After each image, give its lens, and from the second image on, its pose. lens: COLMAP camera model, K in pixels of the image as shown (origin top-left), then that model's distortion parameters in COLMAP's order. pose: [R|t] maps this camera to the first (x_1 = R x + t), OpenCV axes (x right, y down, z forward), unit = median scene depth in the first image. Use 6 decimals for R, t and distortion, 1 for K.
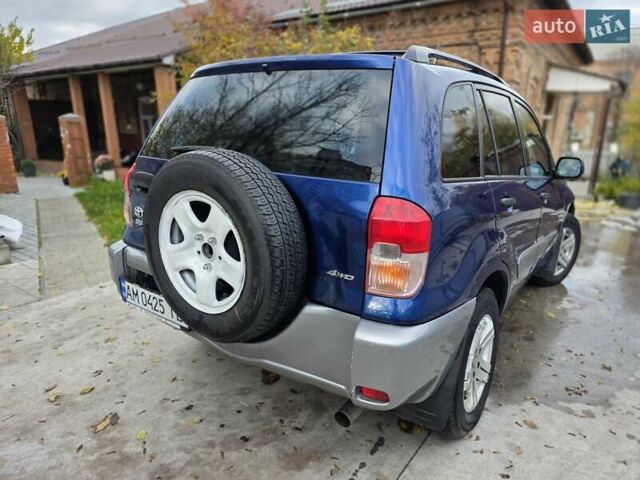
lens RADIAL K [[479.4, 0, 321.2], [0, 479.4, 239.2], [0, 0, 1]] dist [0.044087, -0.001375]
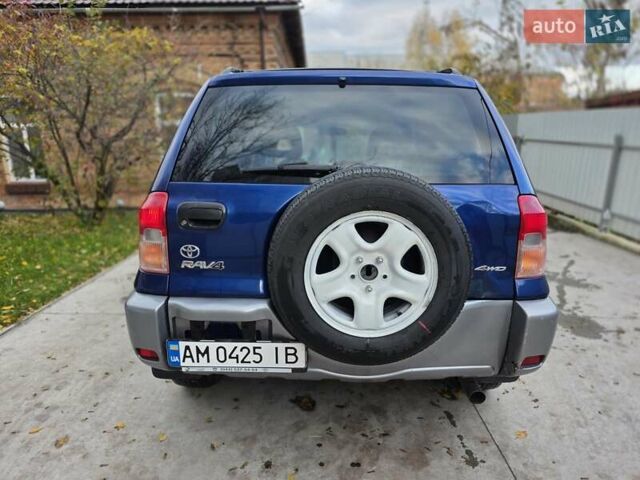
lens RADIAL K [[479.4, 0, 322.6], [0, 479.4, 240.5], [0, 0, 1]] dist [0.044087, -0.001375]
pose [[0.788988, -0.152657, 0.595142, -0.661047], [0.158593, 0.986417, 0.042773, -0.071590], [-0.593588, 0.060637, 0.802481, 0.222780]]
